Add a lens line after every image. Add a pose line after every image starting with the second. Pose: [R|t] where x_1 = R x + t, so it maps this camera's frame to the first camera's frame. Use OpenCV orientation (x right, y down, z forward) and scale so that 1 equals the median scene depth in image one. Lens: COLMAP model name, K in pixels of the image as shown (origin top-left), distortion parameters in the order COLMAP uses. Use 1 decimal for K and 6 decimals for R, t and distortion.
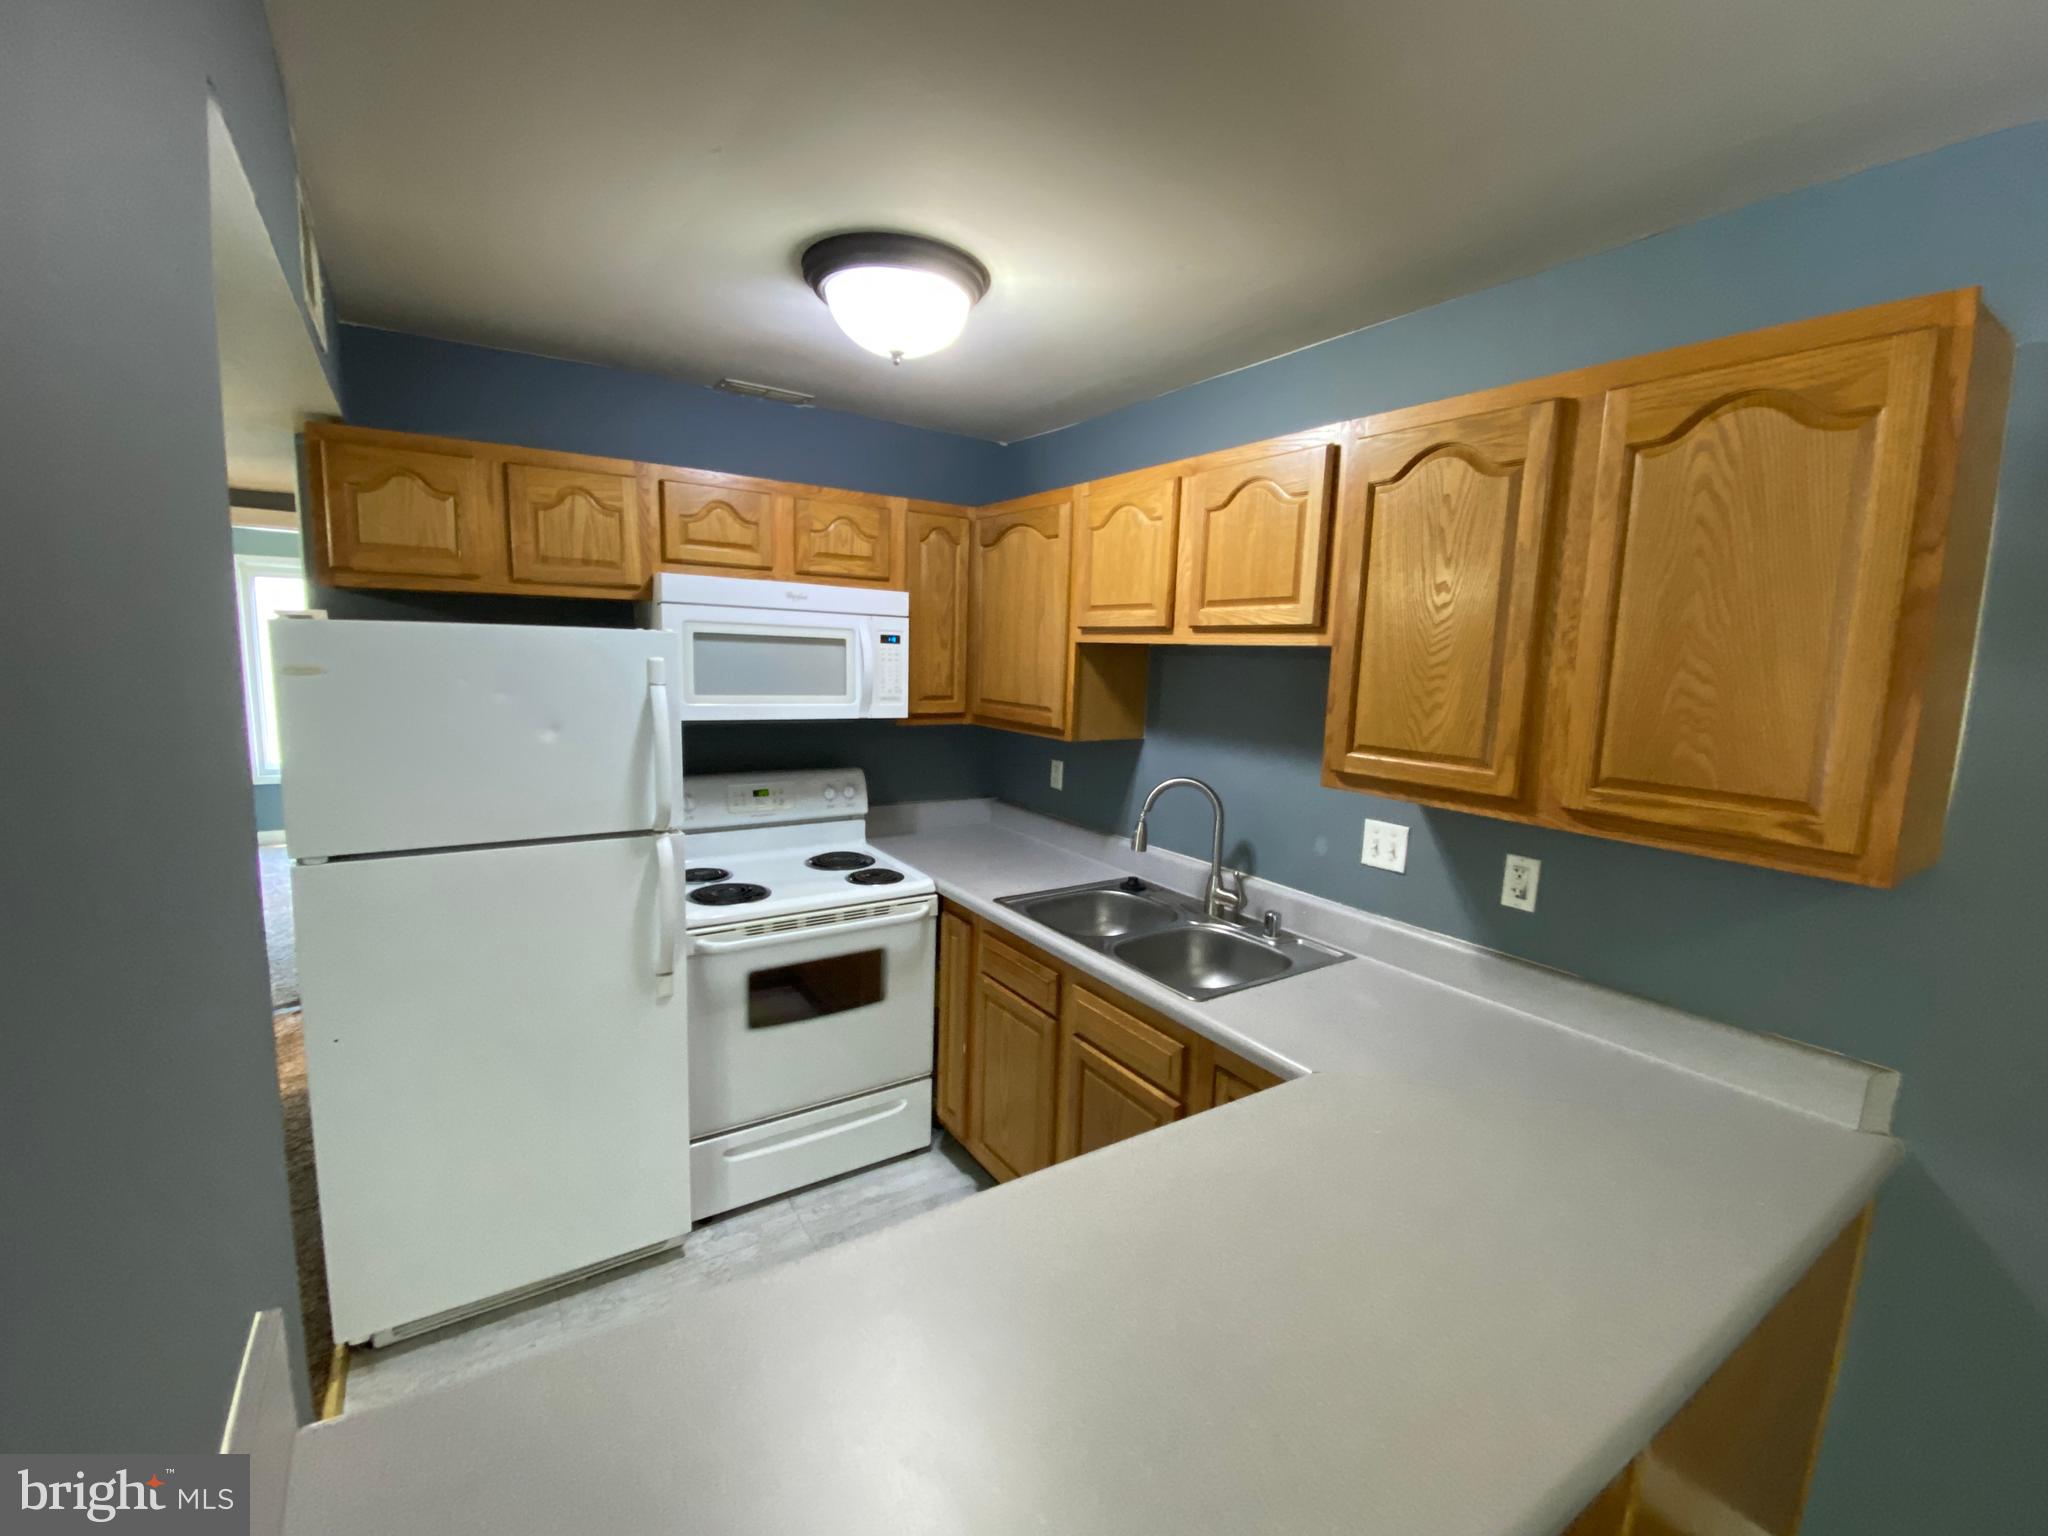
lens RADIAL K [[833.9, 0, 1059.5], [0, 833.9, 763.0], [0, 0, 1]] dist [-0.000581, -0.000142]
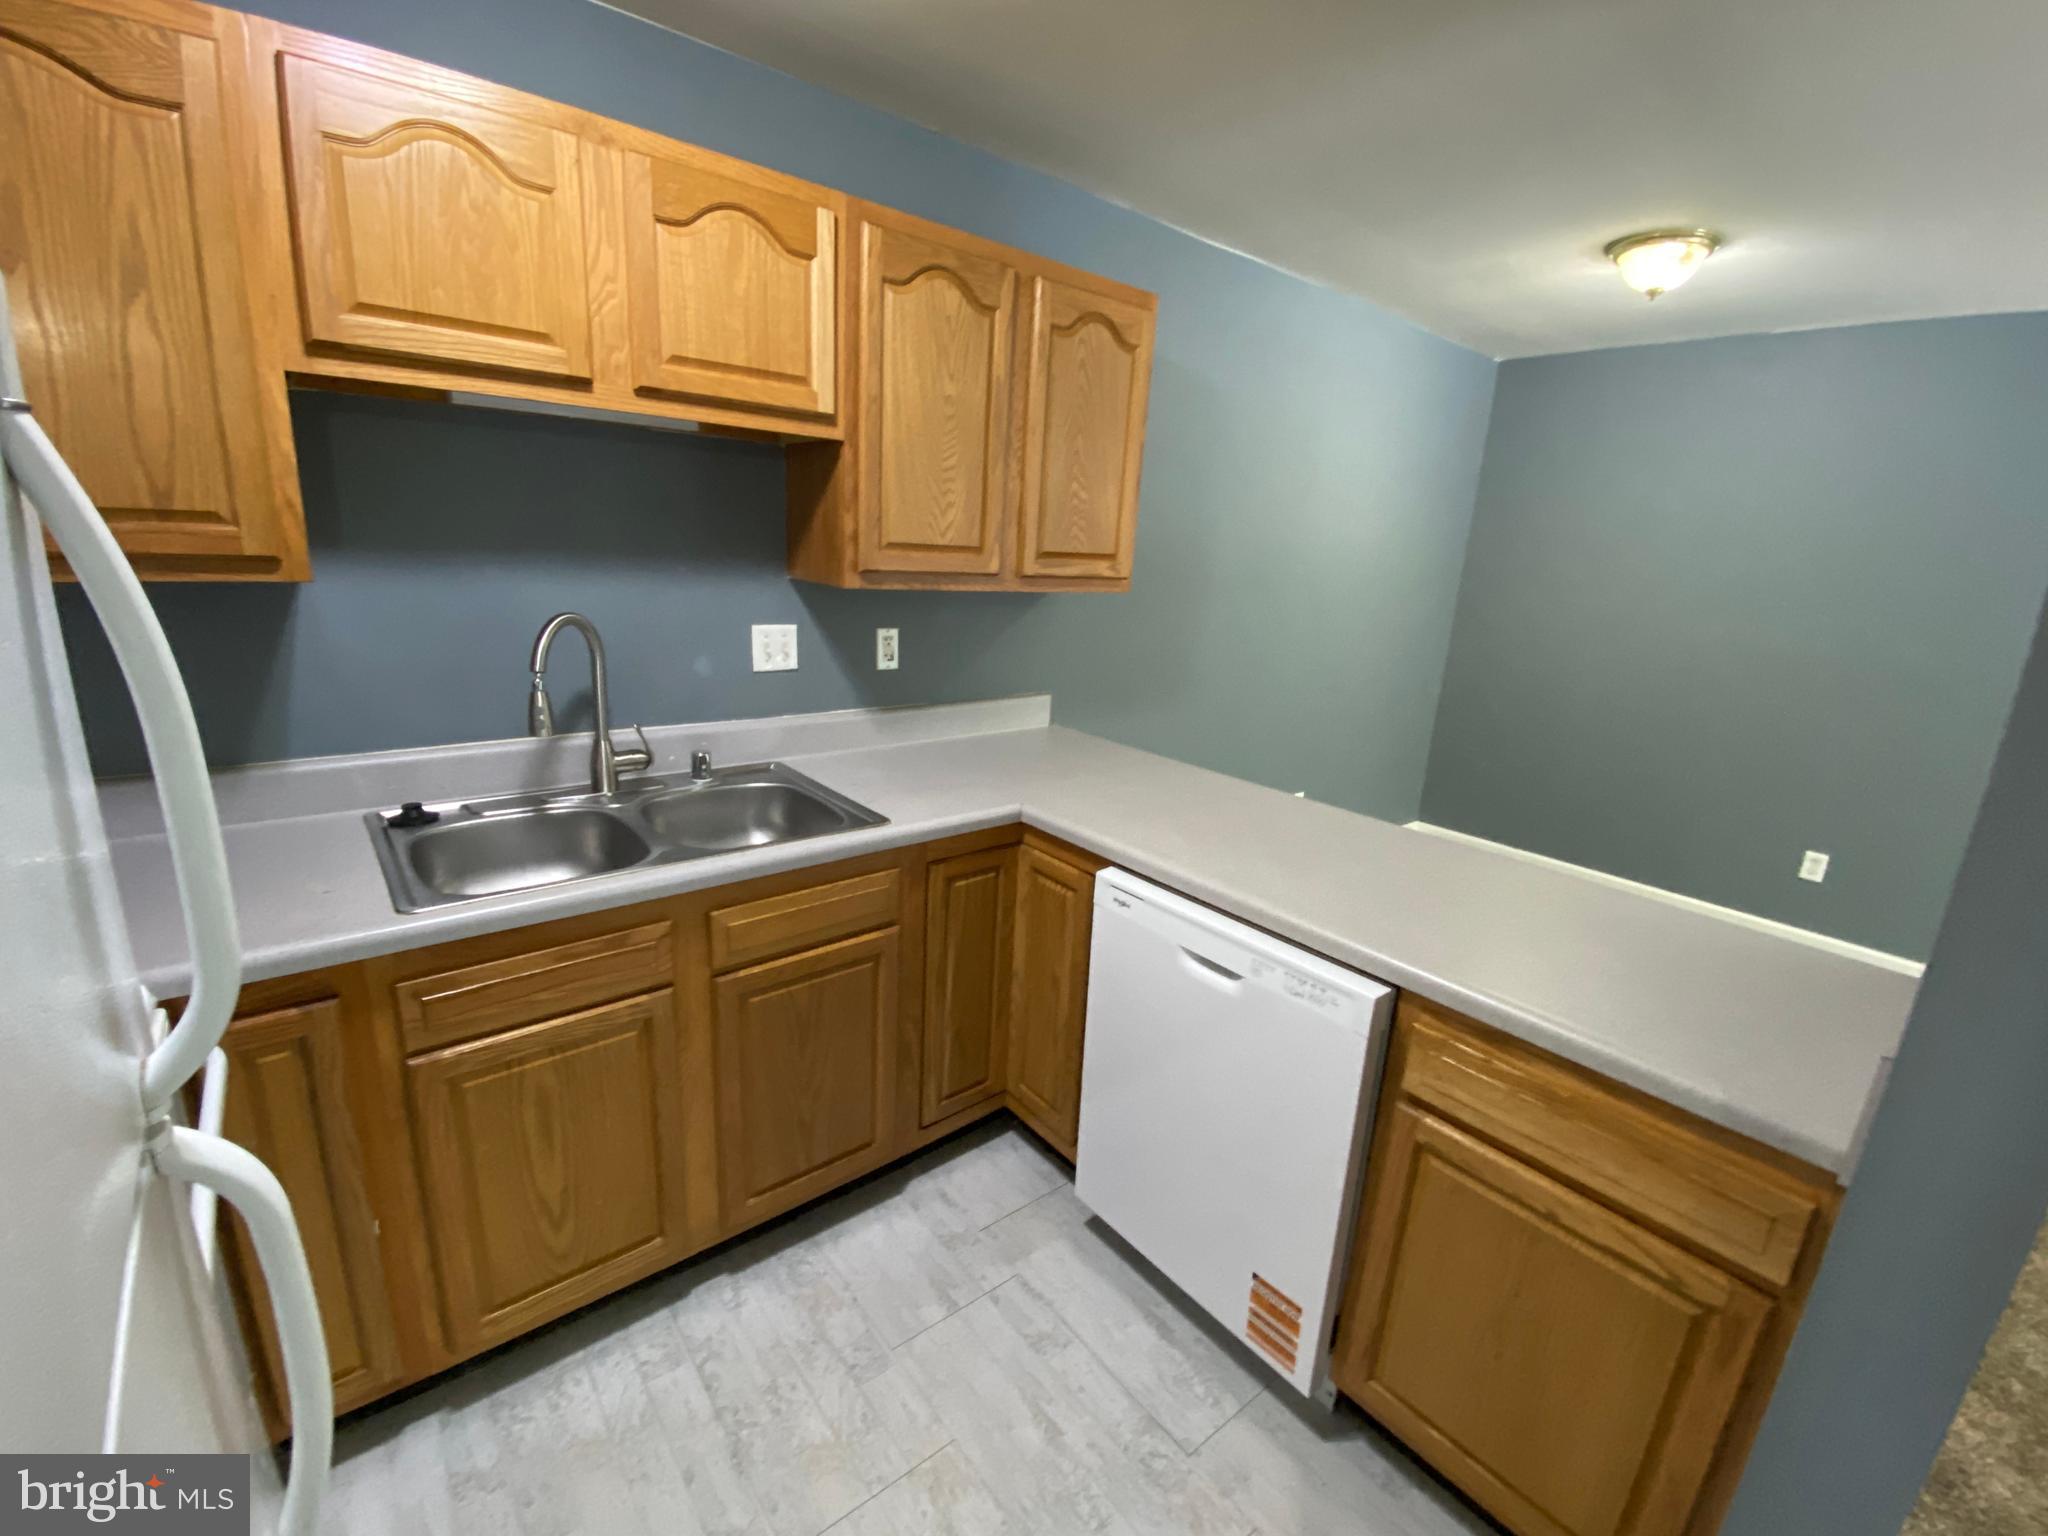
lens RADIAL K [[850.1, 0, 1024.0], [0, 850.1, 768.0], [0, 0, 1]] dist [0.036974, -0.030528]
pose [[-0.063912, -0.301380, 0.951360, -0.853577], [0.068935, 0.949699, 0.305484, -0.075801], [-0.995572, 0.085106, -0.039921, 0.965620]]
